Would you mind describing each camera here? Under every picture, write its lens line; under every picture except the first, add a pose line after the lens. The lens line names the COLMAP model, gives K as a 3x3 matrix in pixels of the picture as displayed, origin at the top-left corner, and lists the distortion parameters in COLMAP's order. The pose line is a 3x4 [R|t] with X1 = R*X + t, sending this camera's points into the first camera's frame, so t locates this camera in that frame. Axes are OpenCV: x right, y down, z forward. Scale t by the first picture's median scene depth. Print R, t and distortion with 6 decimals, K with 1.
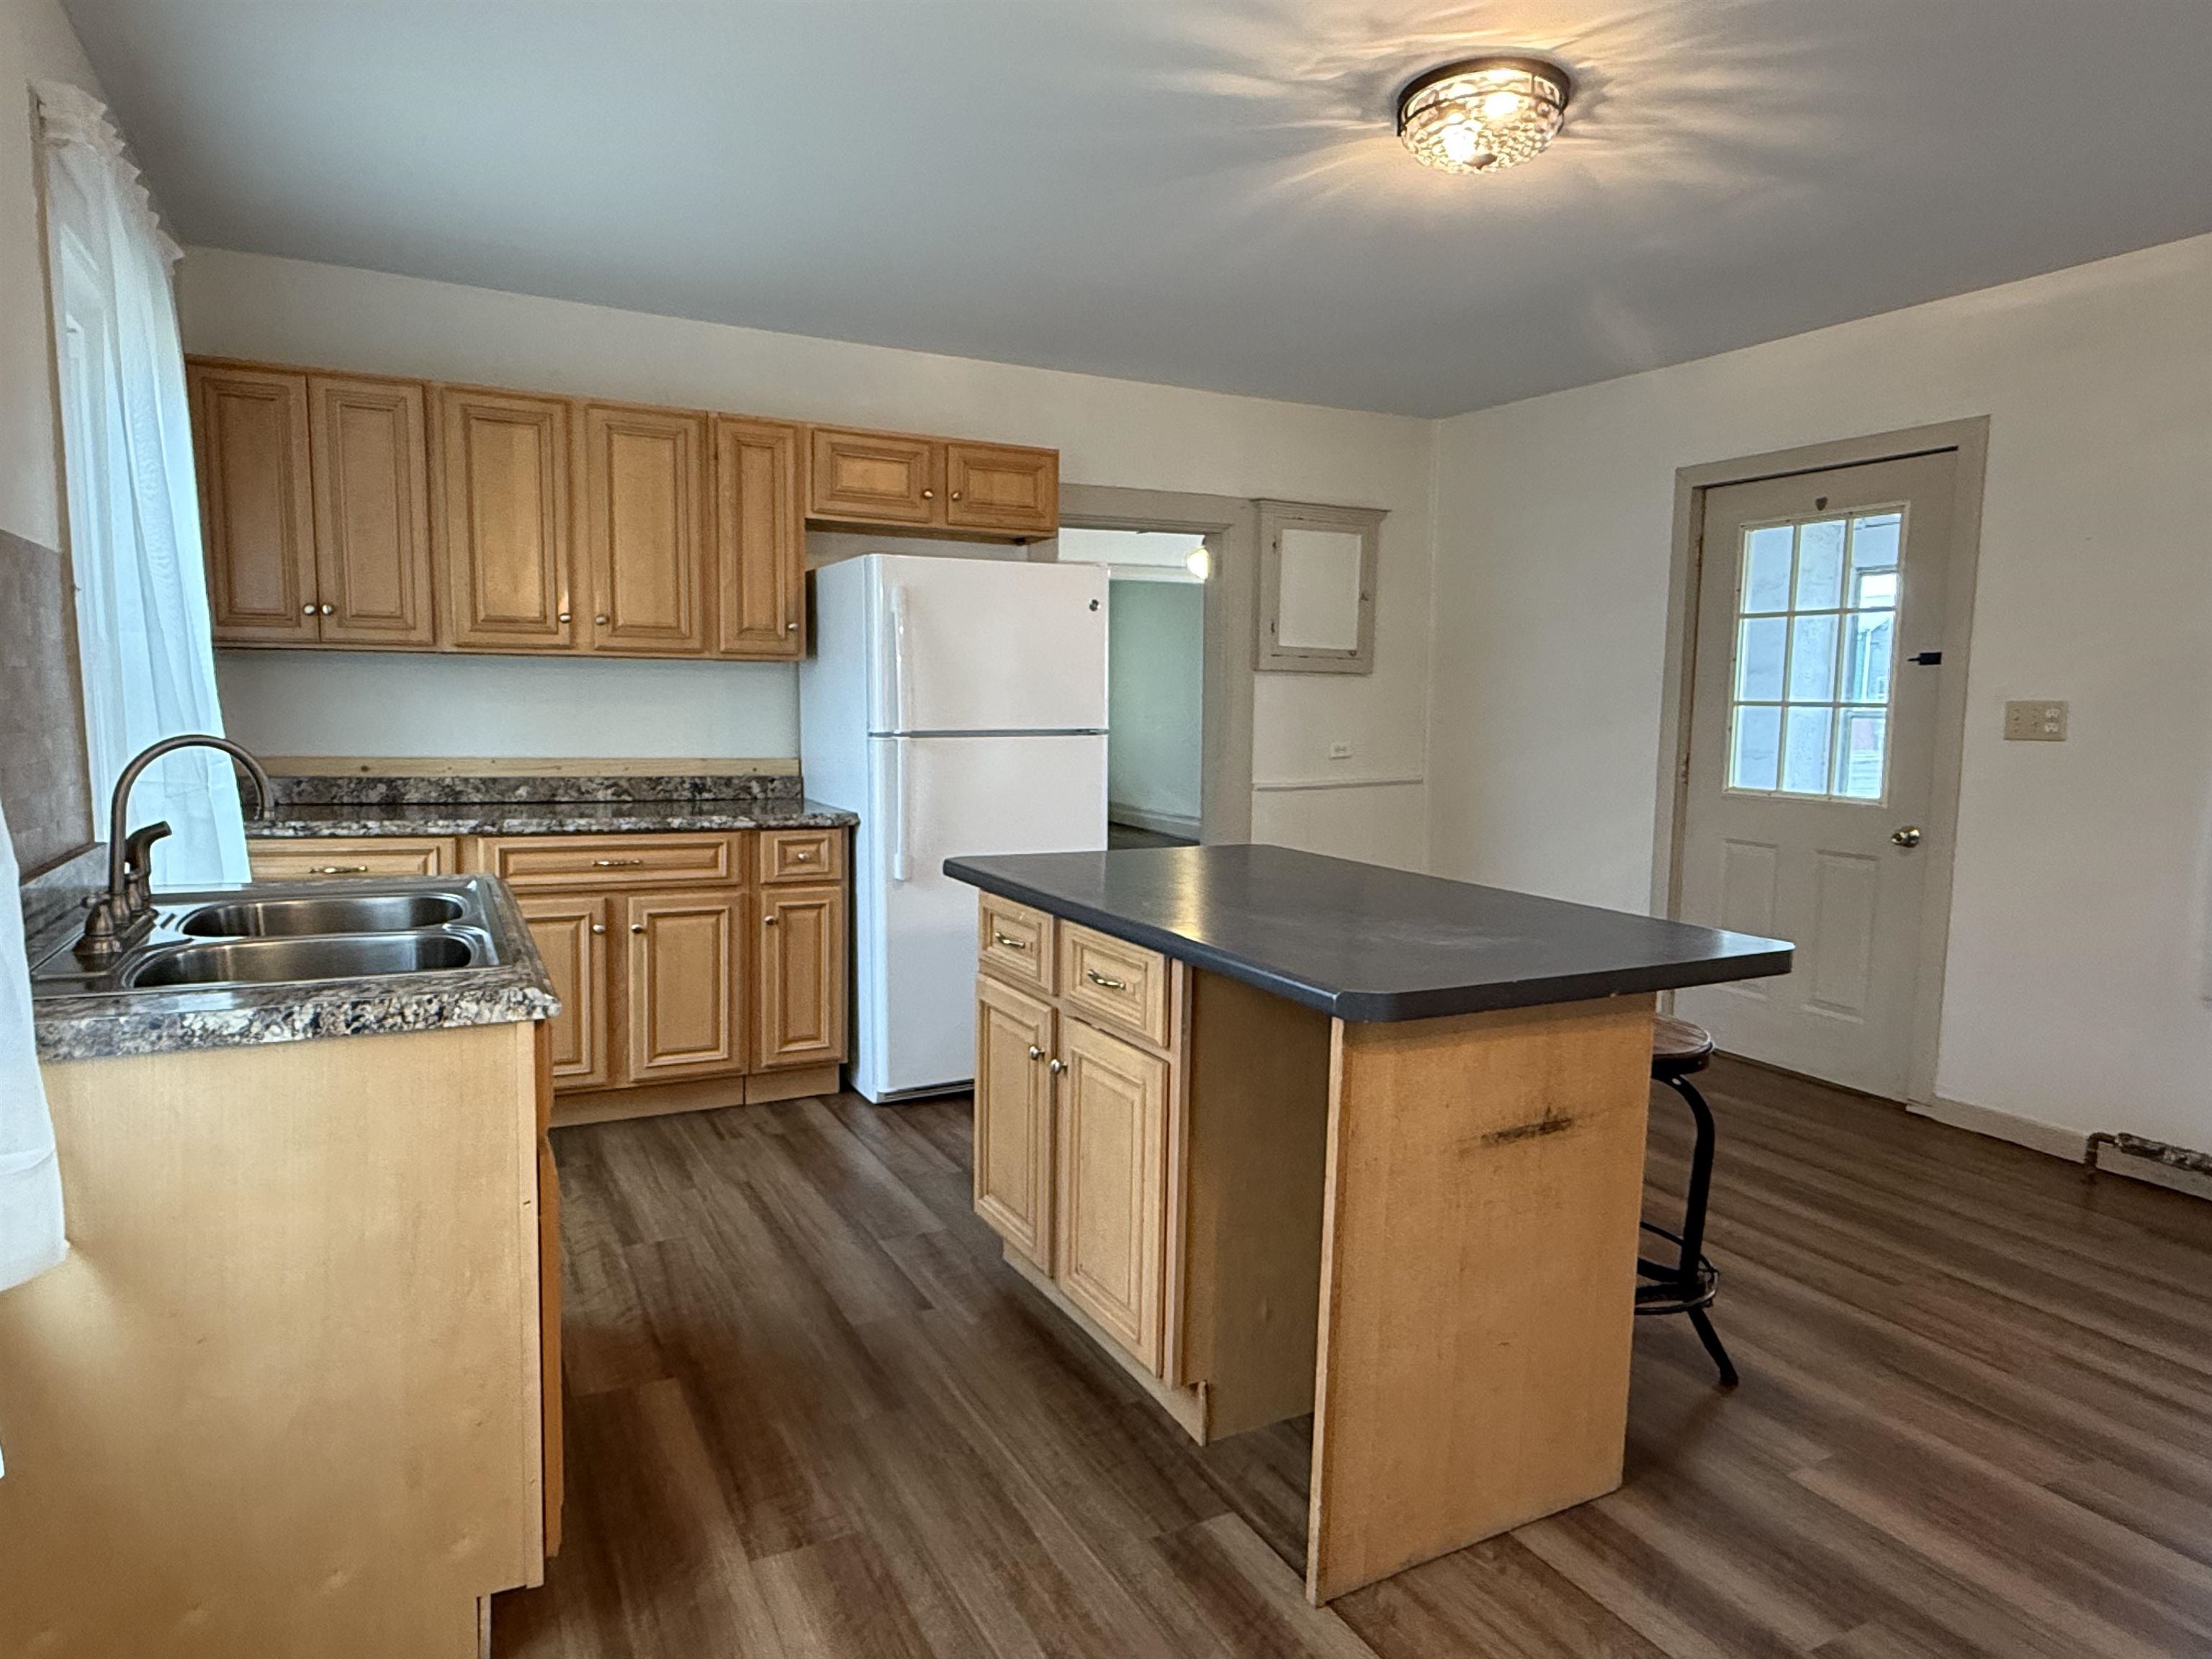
lens RADIAL K [[1318.5, 0, 1096.8], [0, 1318.5, 835.6], [0, 0, 1]] dist [-0.004136, 0.000049]
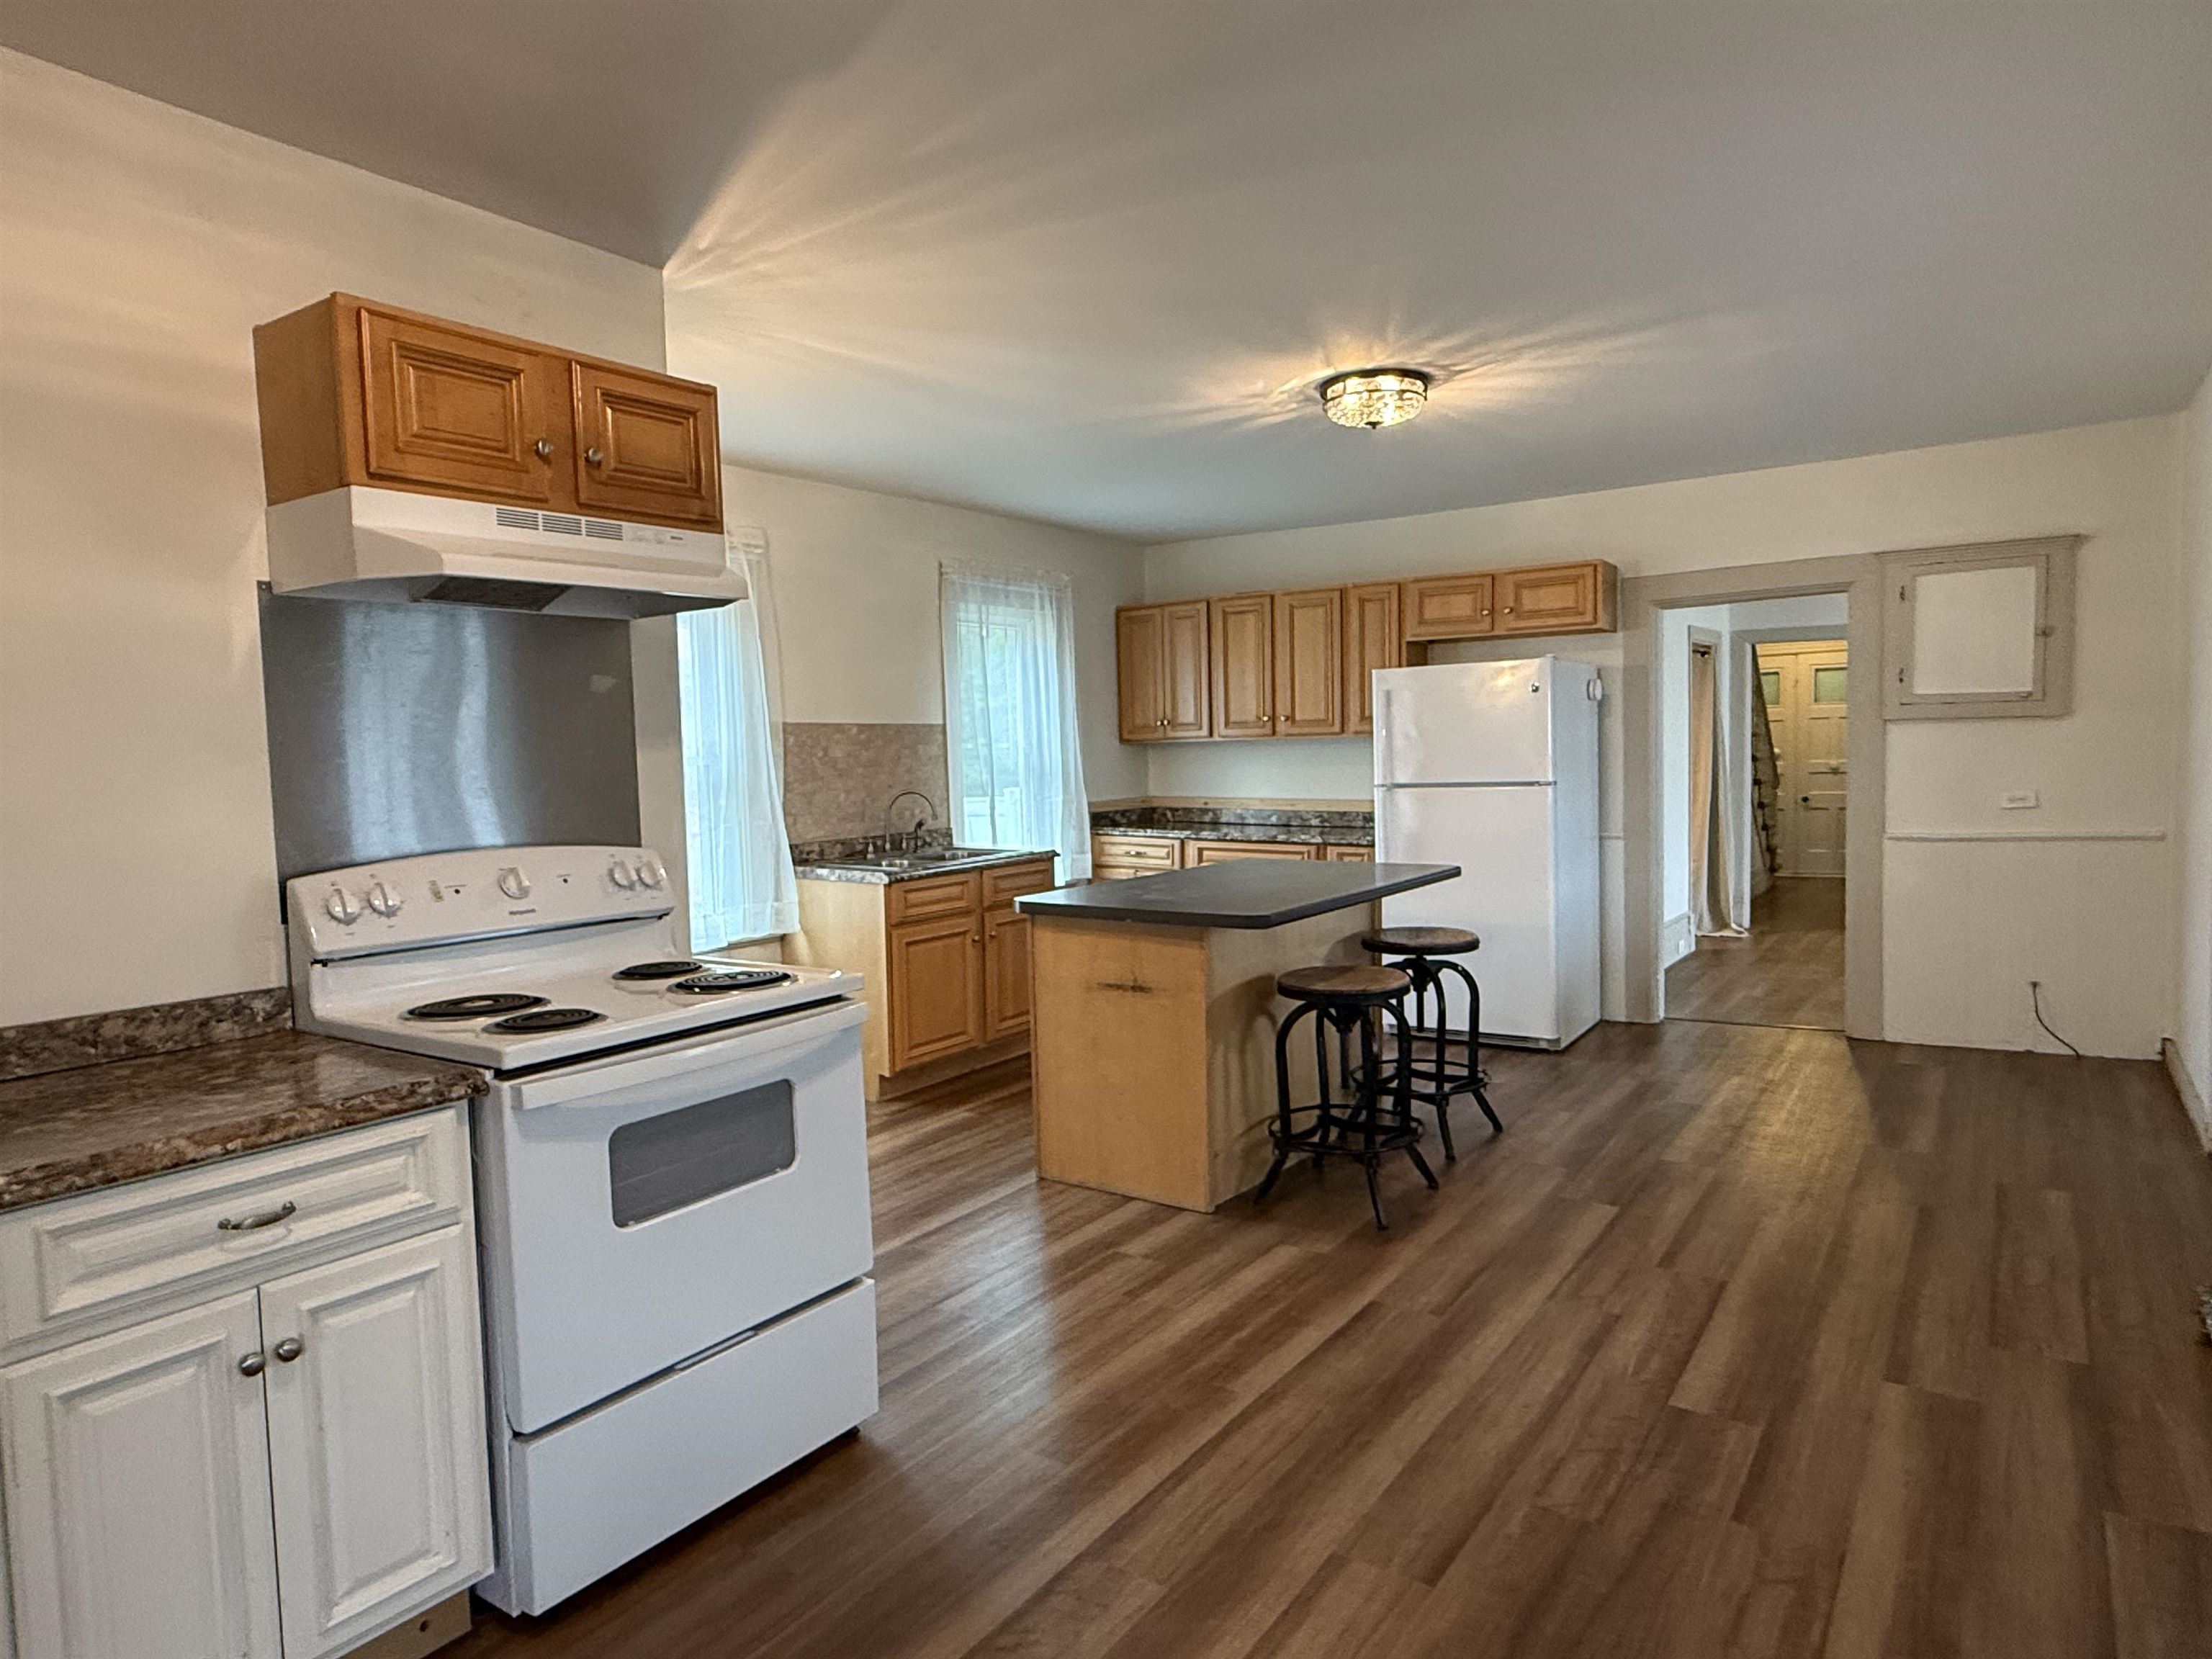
lens RADIAL K [[1318.5, 0, 1096.8], [0, 1318.5, 835.6], [0, 0, 1]] dist [-0.004136, 0.000049]
pose [[0.459937, 0.035127, -0.887256, 1.049046], [-0.061268, 0.998091, 0.007755, -0.011118], [0.885835, 0.050794, 0.461211, 0.007485]]
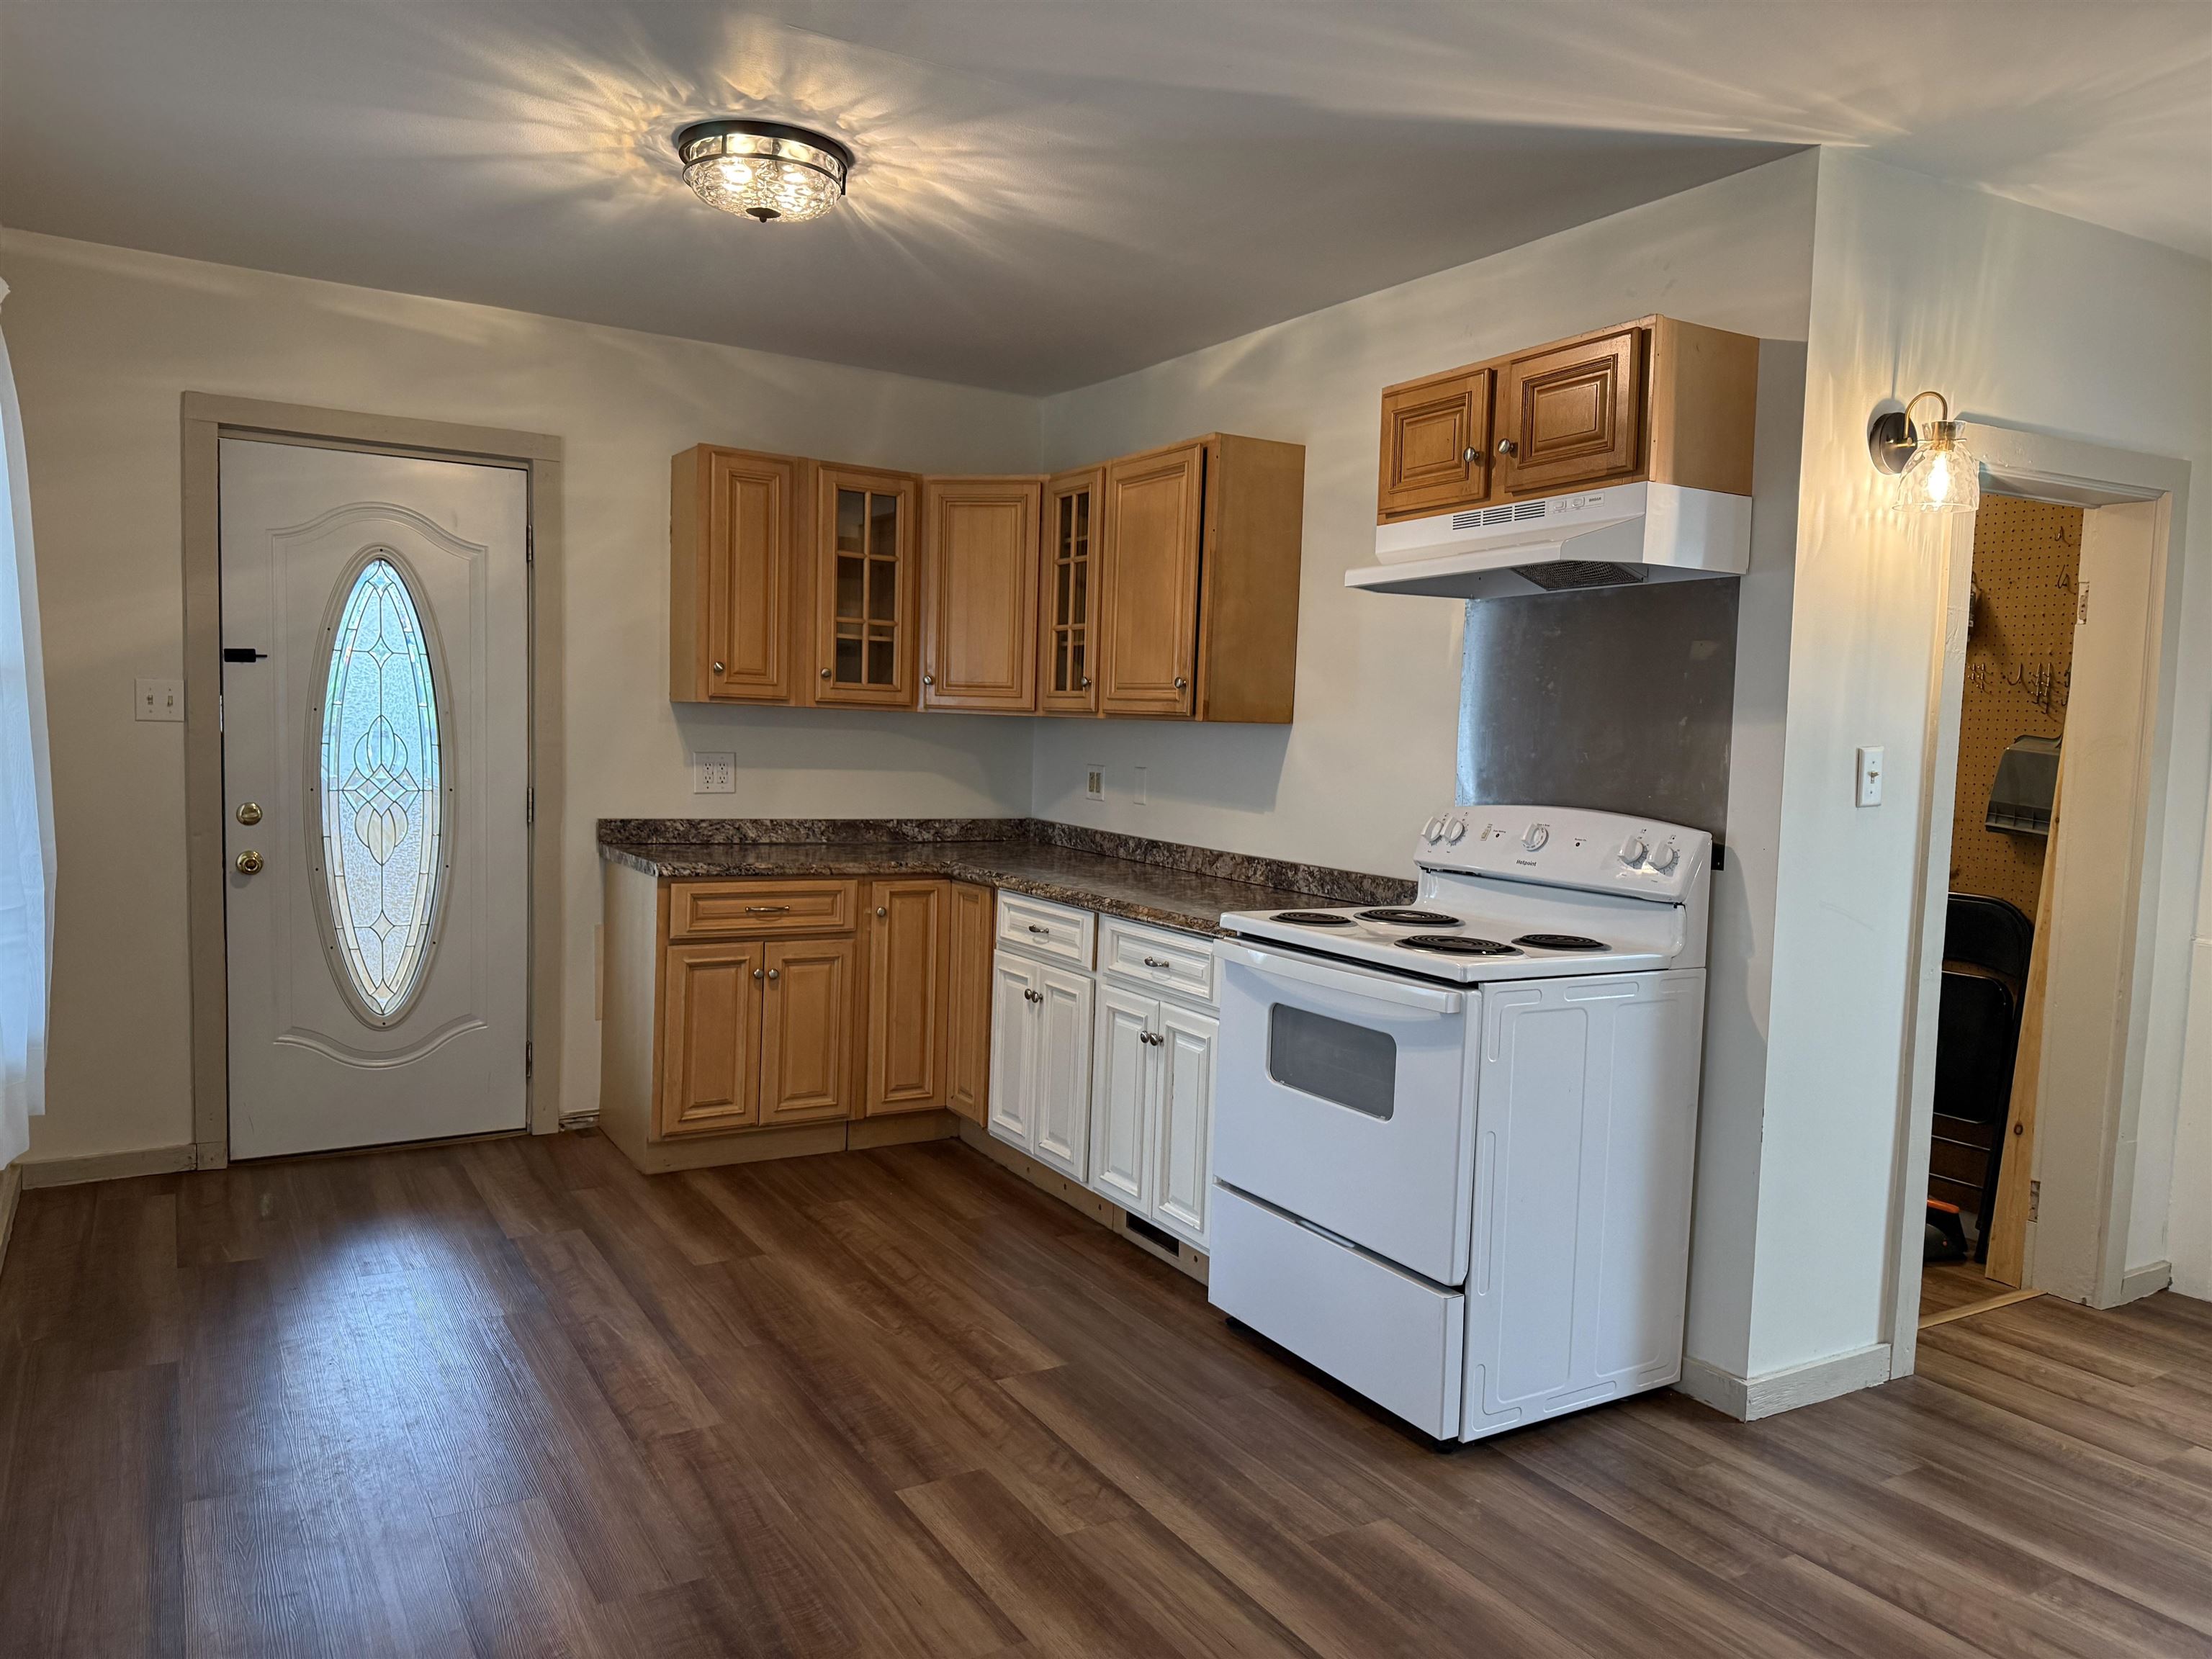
lens RADIAL K [[1554.5, 0, 1108.5], [0, 1554.5, 837.5], [0, 0, 1]] dist [0.128309, -0.224010]
pose [[-0.997648, -0.035234, -0.058790, 0.615827], [-0.045071, 0.983459, 0.175434, -0.108301], [0.051637, 0.177671, -0.982734, 0.914631]]
